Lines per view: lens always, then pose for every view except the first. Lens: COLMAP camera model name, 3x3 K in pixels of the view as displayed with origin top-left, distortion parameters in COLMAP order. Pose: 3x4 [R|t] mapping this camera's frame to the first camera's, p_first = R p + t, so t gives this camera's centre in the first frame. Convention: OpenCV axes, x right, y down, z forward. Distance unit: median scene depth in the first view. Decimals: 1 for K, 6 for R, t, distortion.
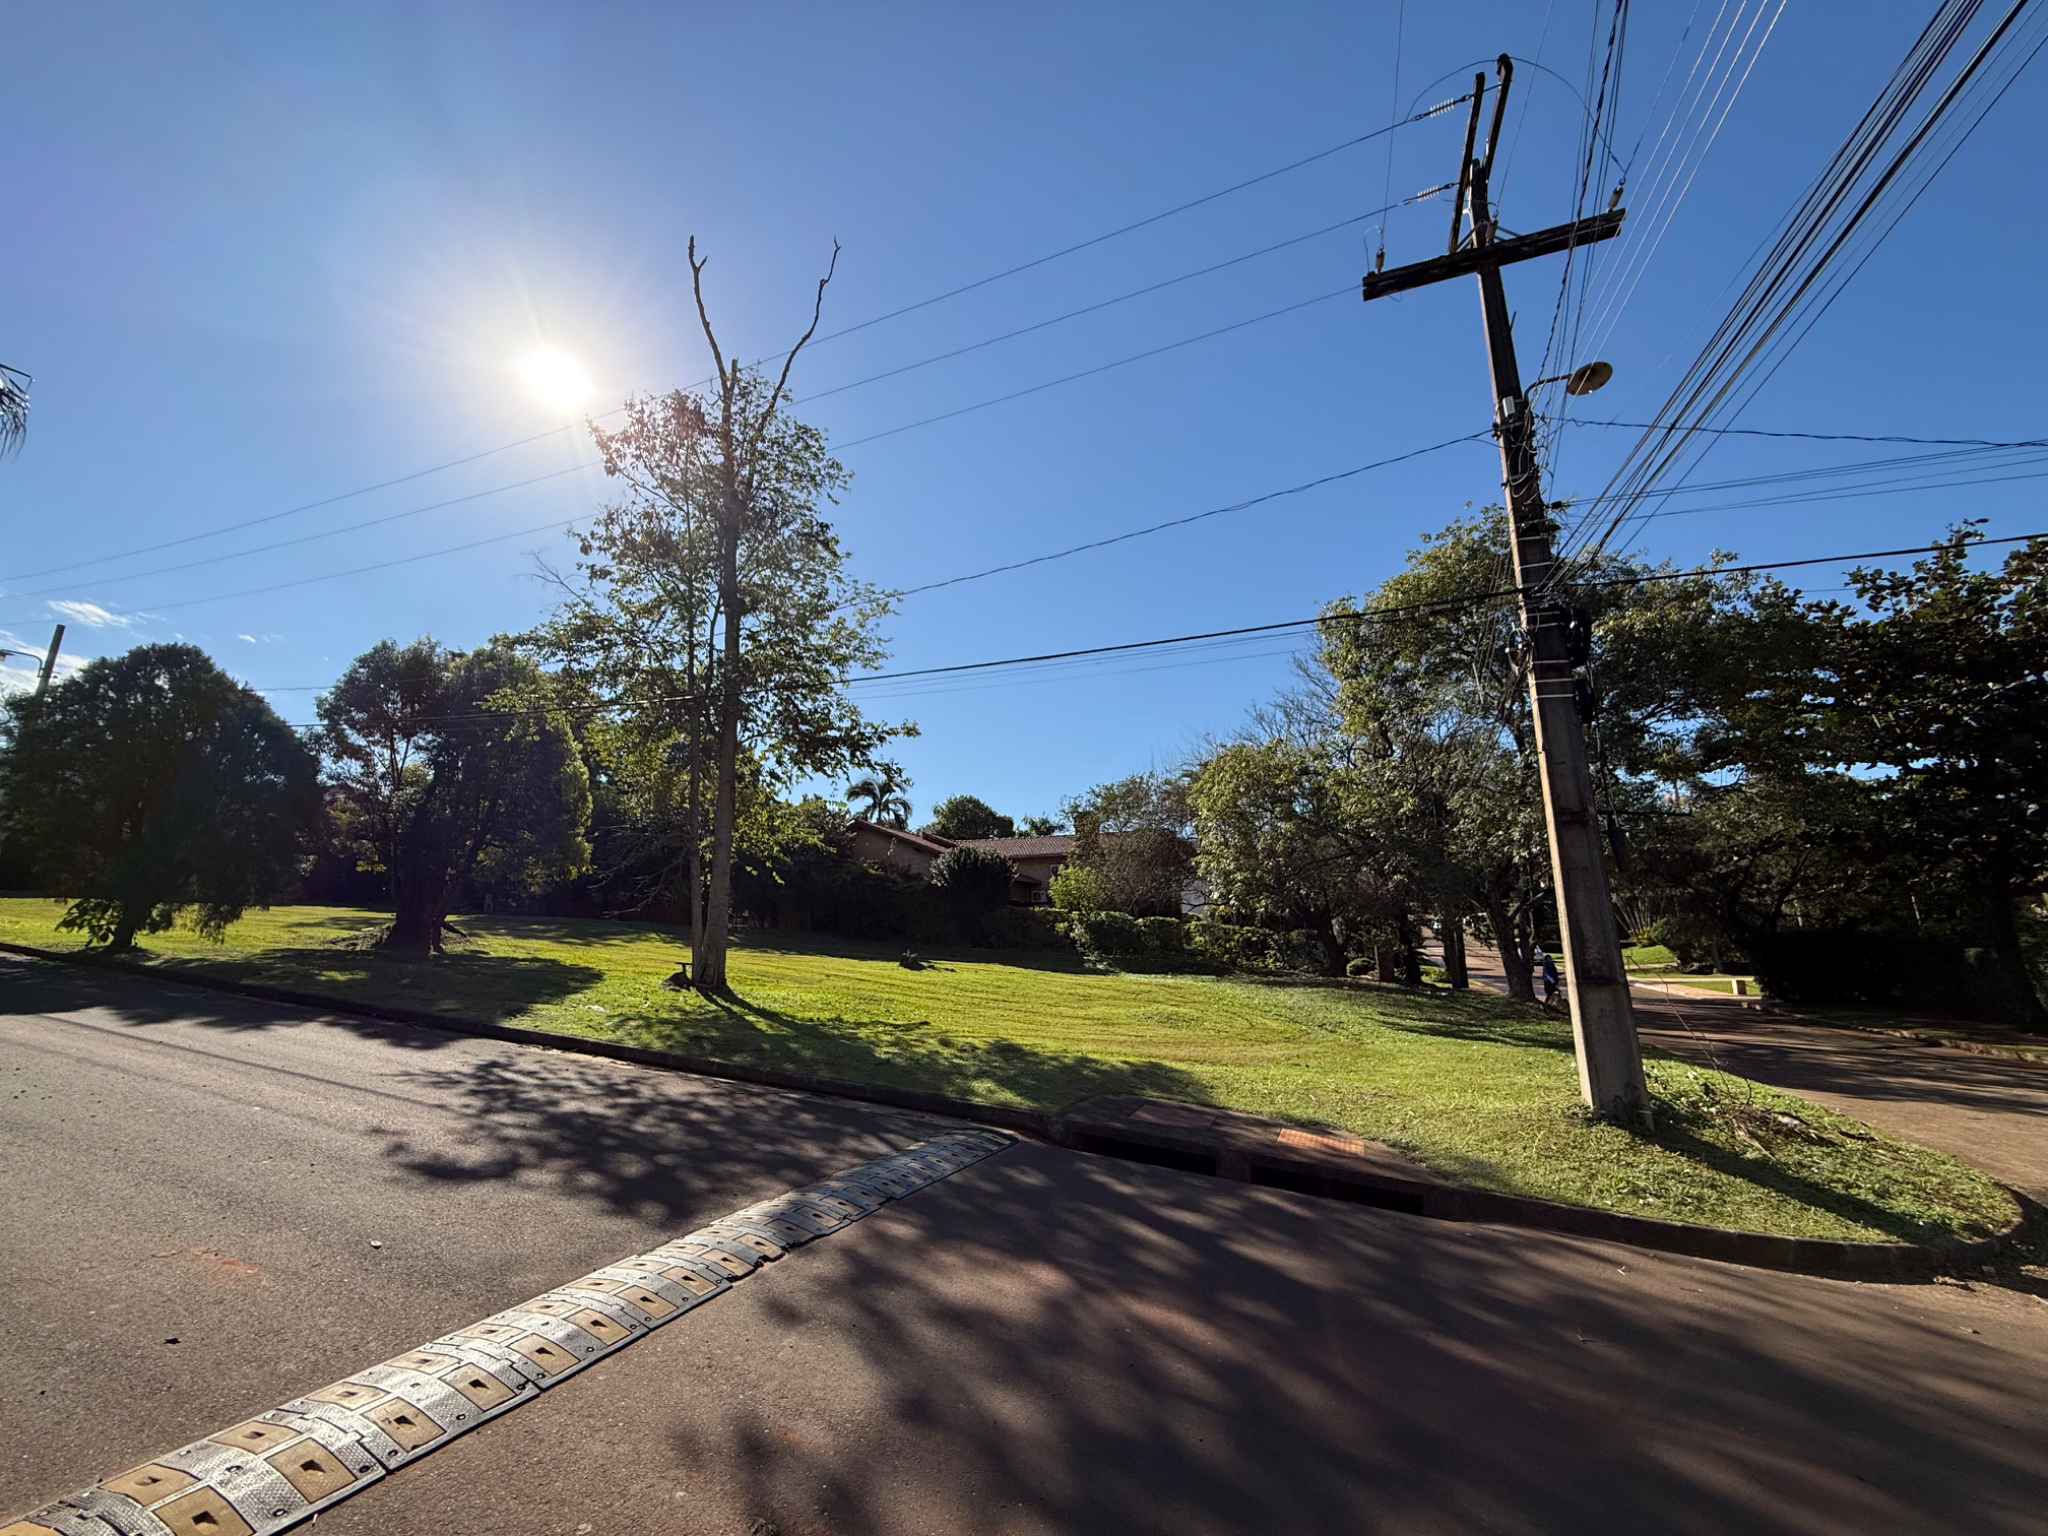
lens RADIAL K [[817.8, 0, 1024.0], [0, 817.8, 768.0], [0, 0, 1]] dist [-0.001981, -0.000159]
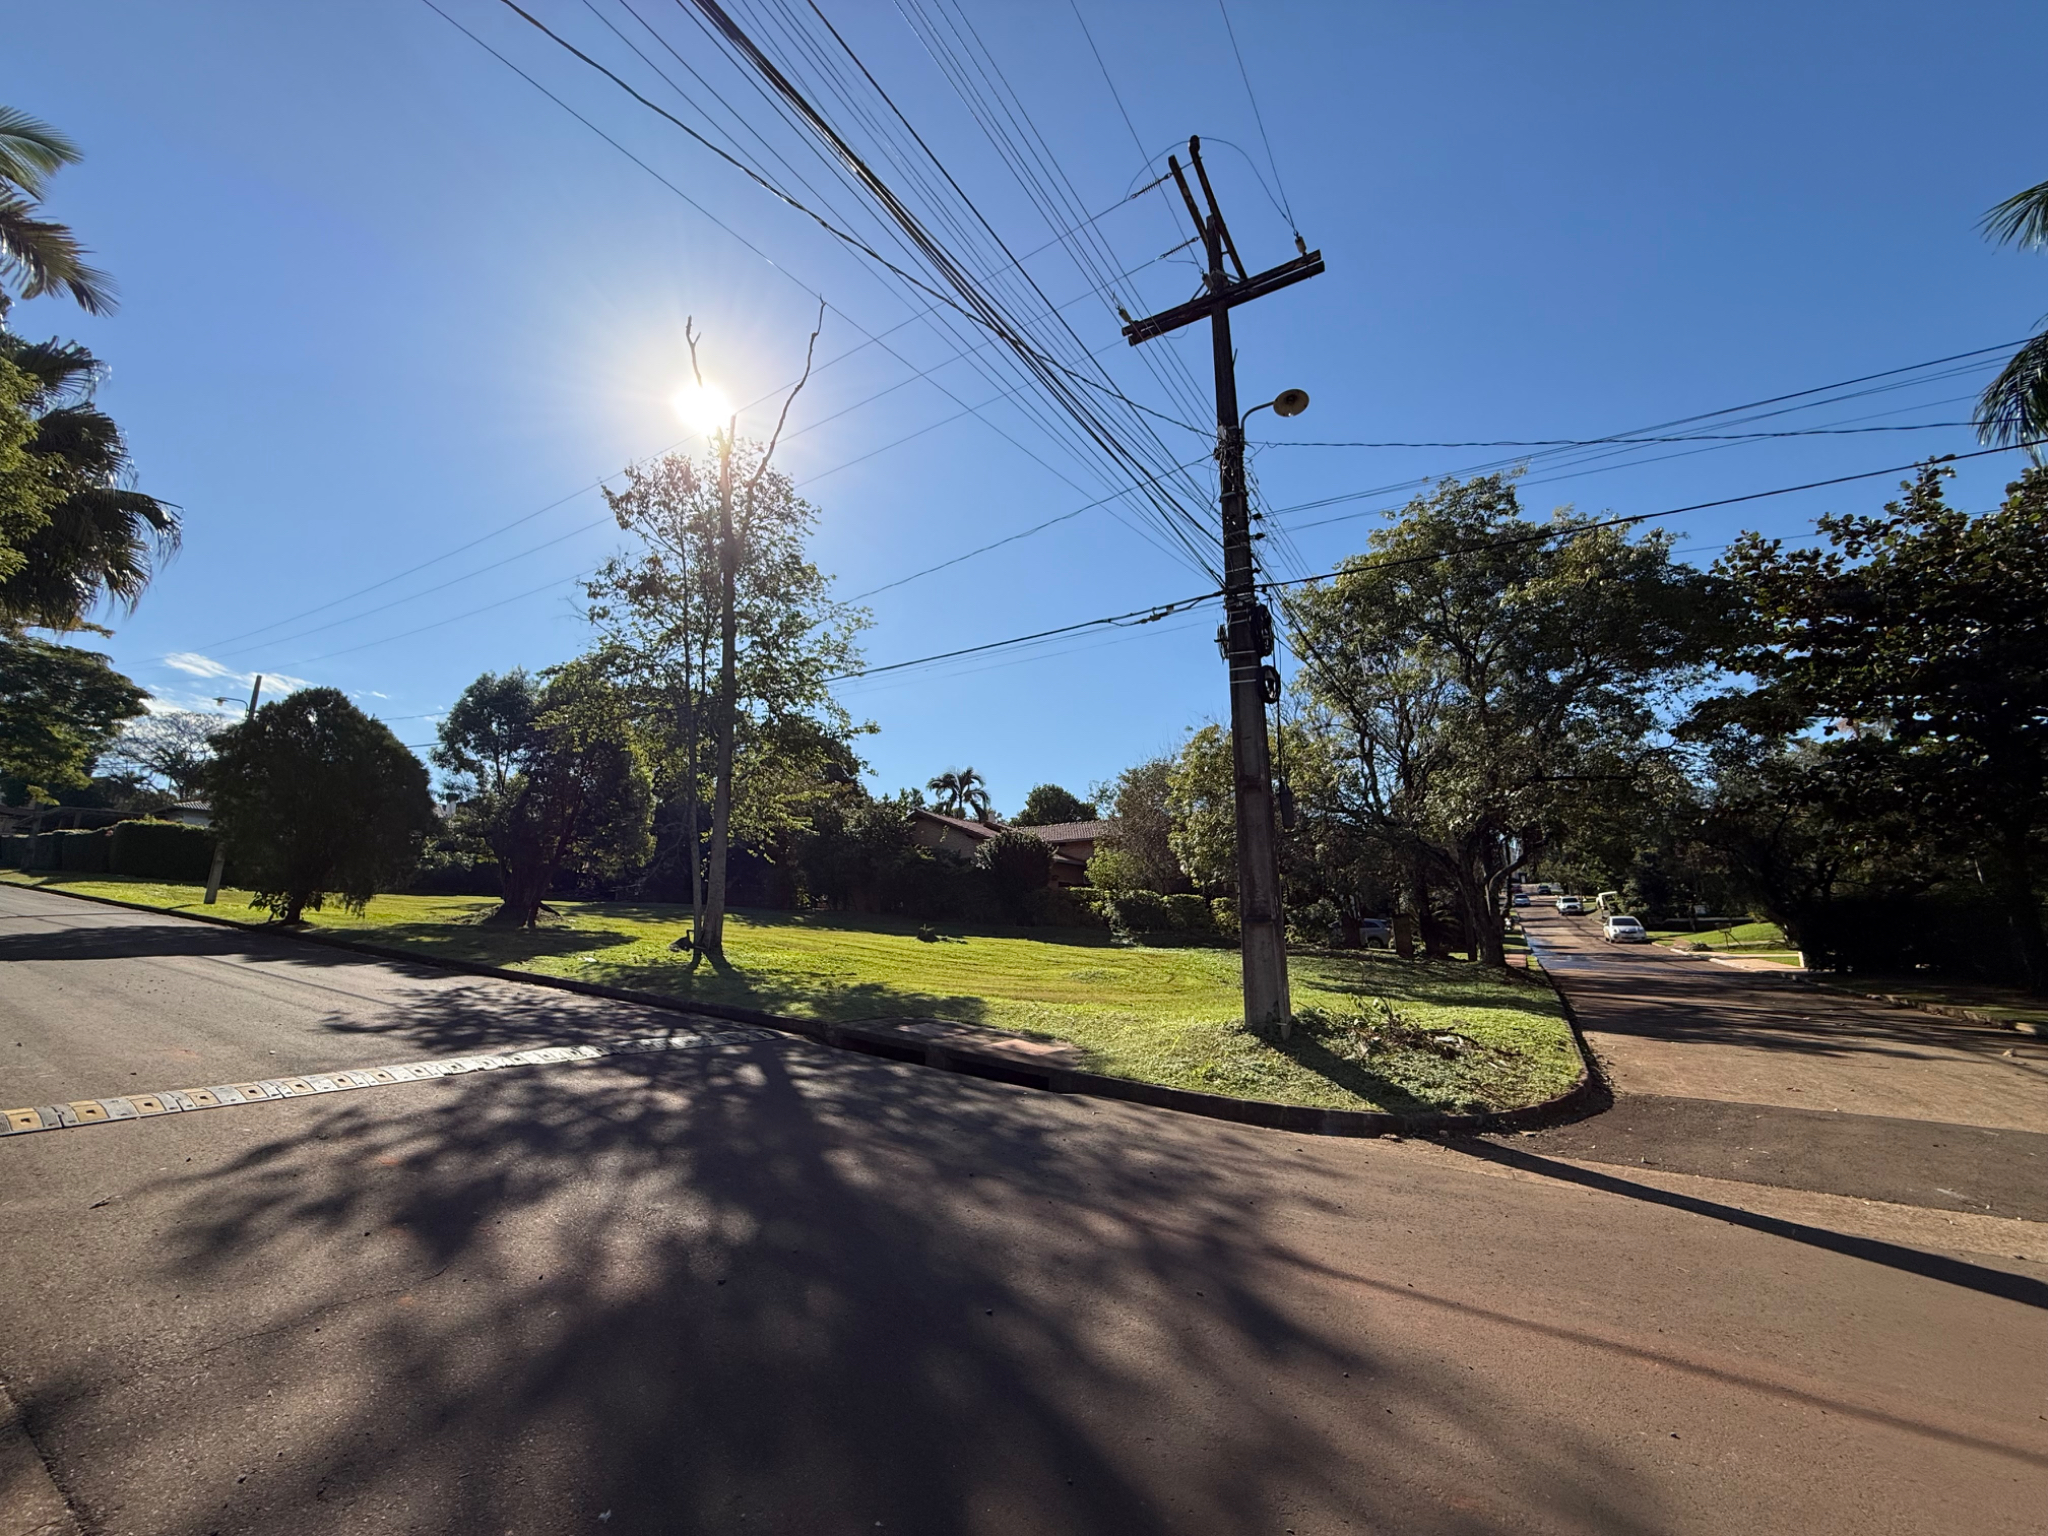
lens RADIAL K [[815.7, 0, 1024.0], [0, 815.7, 768.0], [0, 0, 1]] dist [0.000127, 0.000153]
pose [[0.987404, -0.037577, -0.153694, 0.222855], [0.039554, 0.999169, 0.009824, 0.005459], [0.153197, -0.015780, 0.988070, -0.094941]]
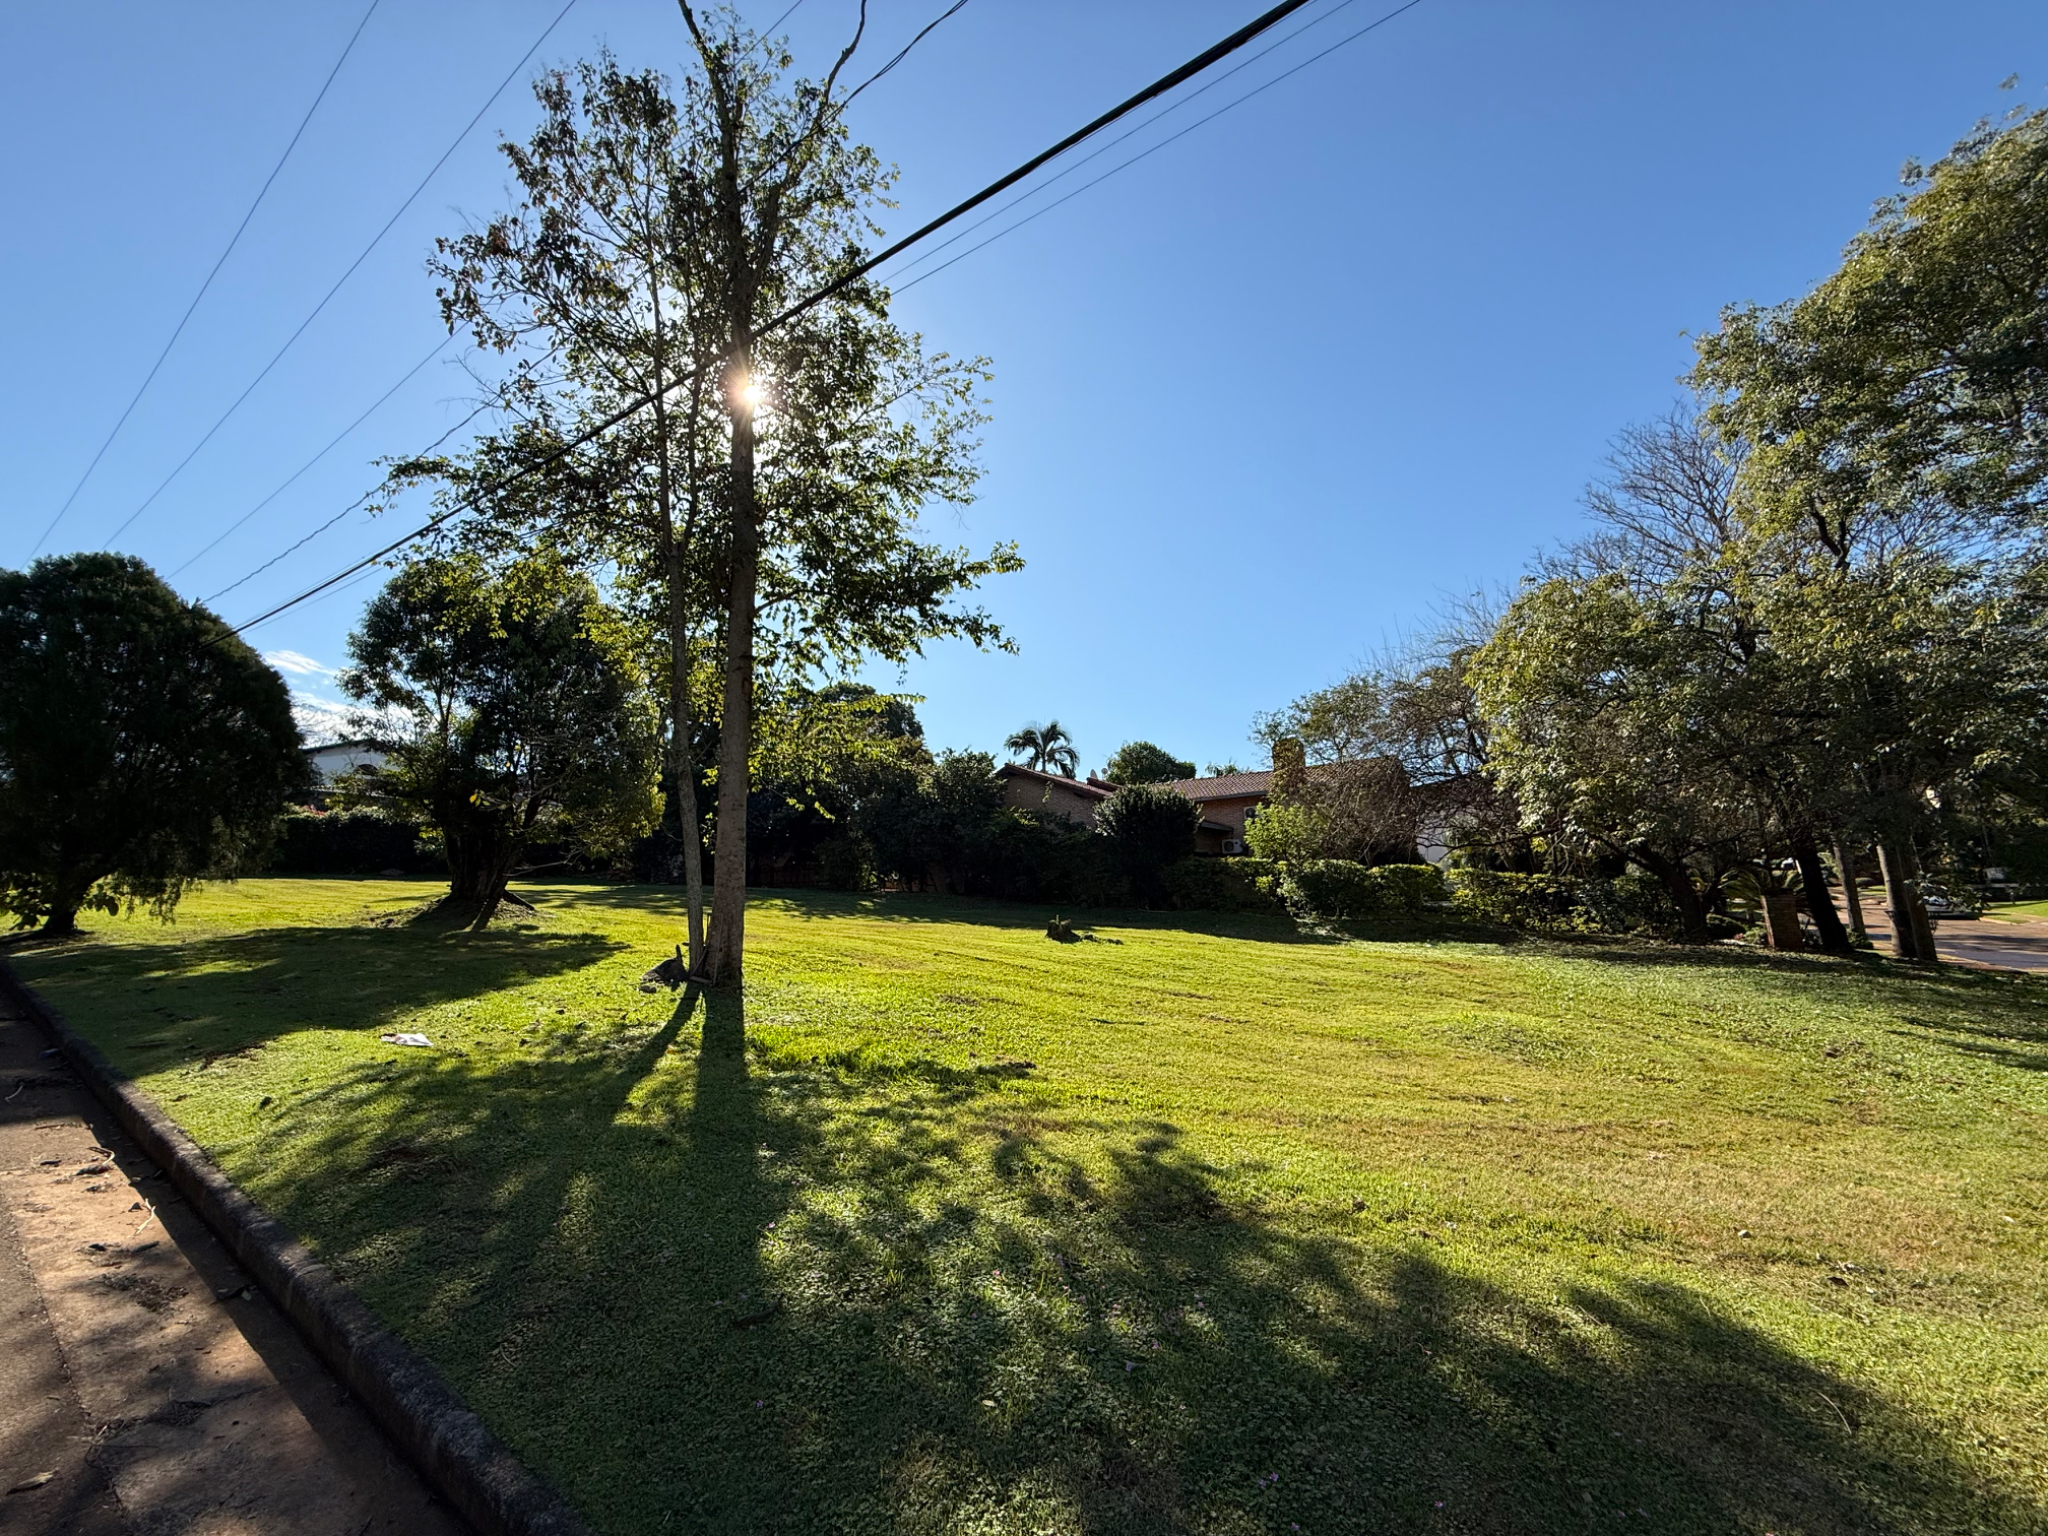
lens RADIAL K [[817.8, 0, 1024.0], [0, 817.8, 768.0], [0, 0, 1]] dist [-0.001981, -0.000159]
pose [[0.974287, -0.055778, -0.218296, -0.001858], [0.065556, 0.997133, 0.037802, 0.076654], [0.215561, -0.051140, 0.975150, 0.359263]]
